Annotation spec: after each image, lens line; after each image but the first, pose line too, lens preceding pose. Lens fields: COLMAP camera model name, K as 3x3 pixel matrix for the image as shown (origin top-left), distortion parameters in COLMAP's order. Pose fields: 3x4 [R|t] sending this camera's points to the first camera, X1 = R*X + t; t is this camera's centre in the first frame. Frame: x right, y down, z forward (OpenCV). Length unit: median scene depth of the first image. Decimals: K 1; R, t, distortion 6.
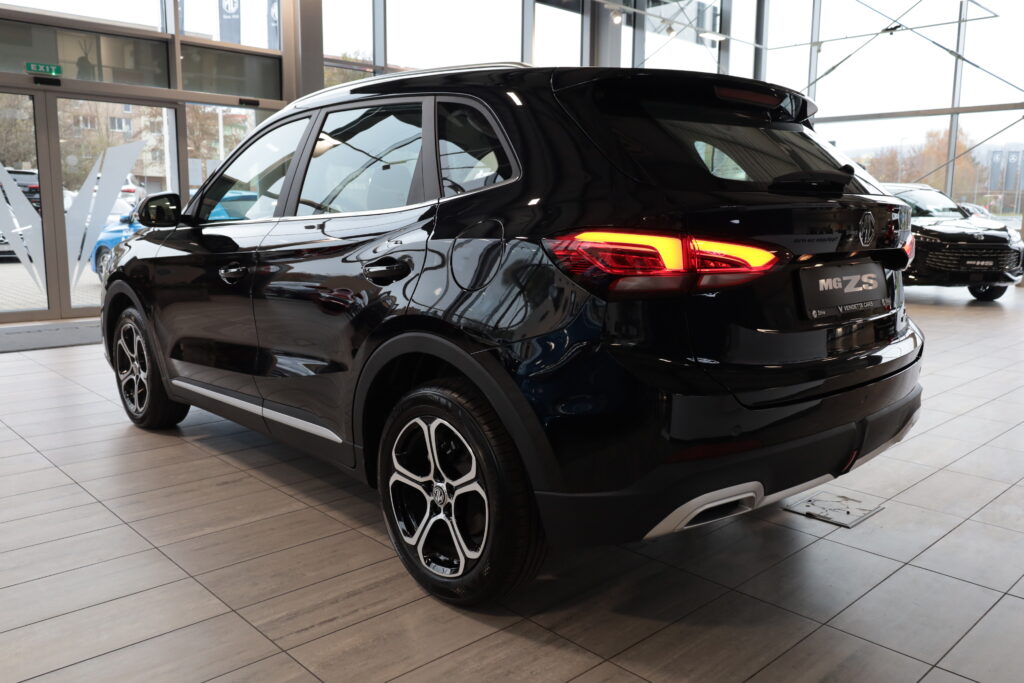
lens RADIAL K [[819.3, 0, 512.0], [0, 819.3, 341.5], [0, 0, 1]] dist [-0.004235, 0.000137]
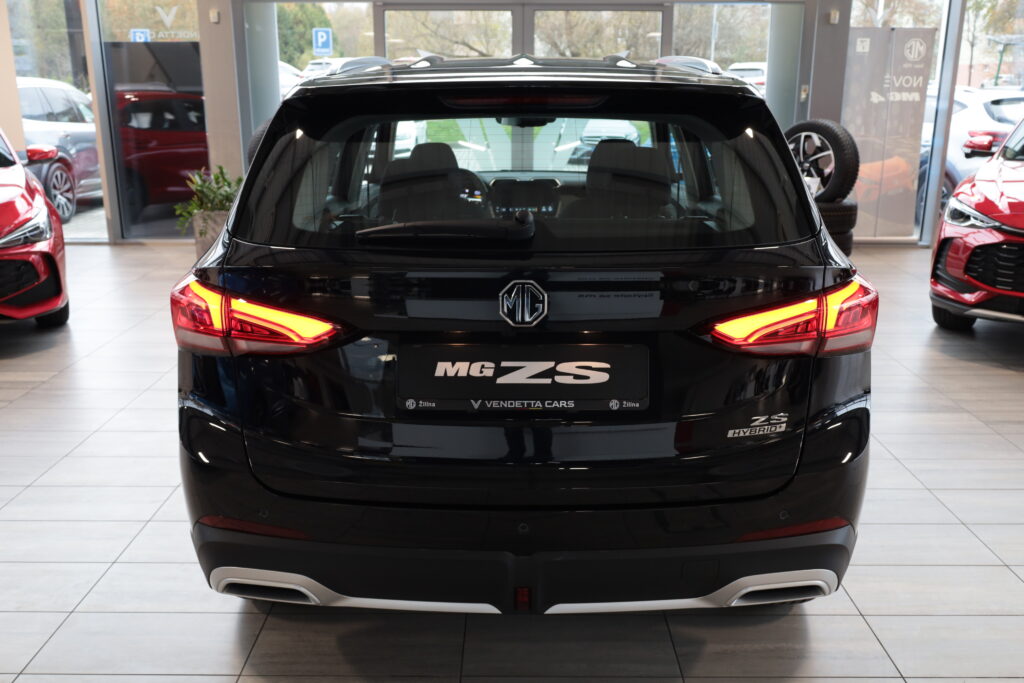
lens RADIAL K [[905.6, 0, 512.0], [0, 905.6, 341.5], [0, 0, 1]] dist [-0.003907, -0.004356]
pose [[0.729389, 0.185351, -0.658511, 0.913063], [-0.105364, 0.981547, 0.159571, -0.220574], [0.675937, -0.047006, 0.735459, 0.387892]]
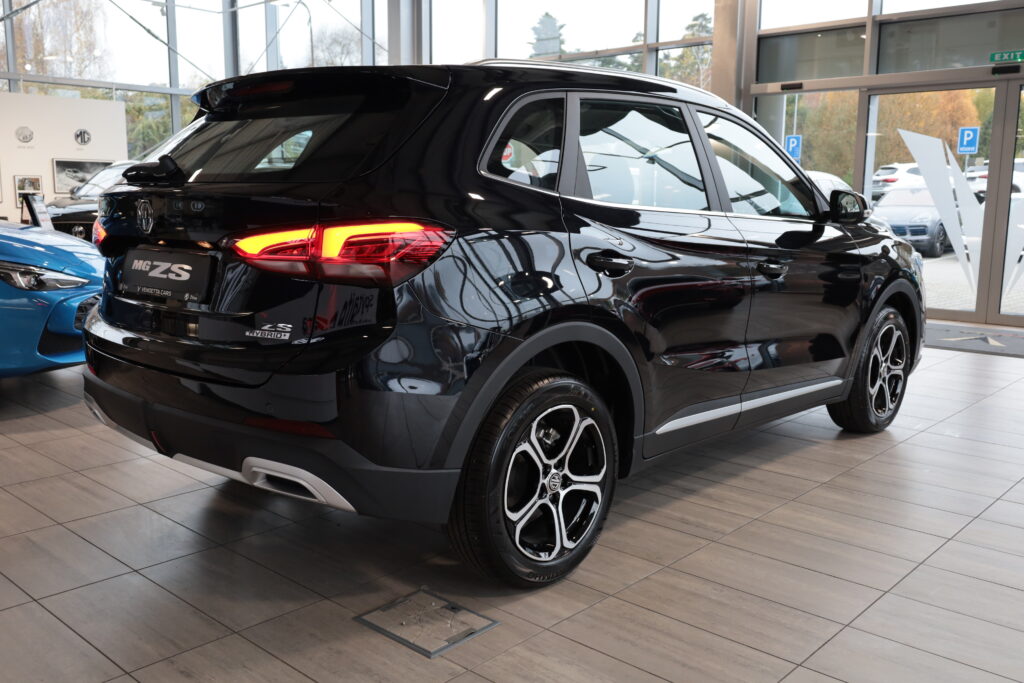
lens RADIAL K [[905.6, 0, 512.0], [0, 905.6, 341.5], [0, 0, 1]] dist [-0.003907, -0.004356]
pose [[0.068215, 0.156620, -0.985300, 1.550136], [-0.157682, 0.976880, 0.144365, -0.212122], [0.985131, 0.145517, 0.091334, 1.315609]]
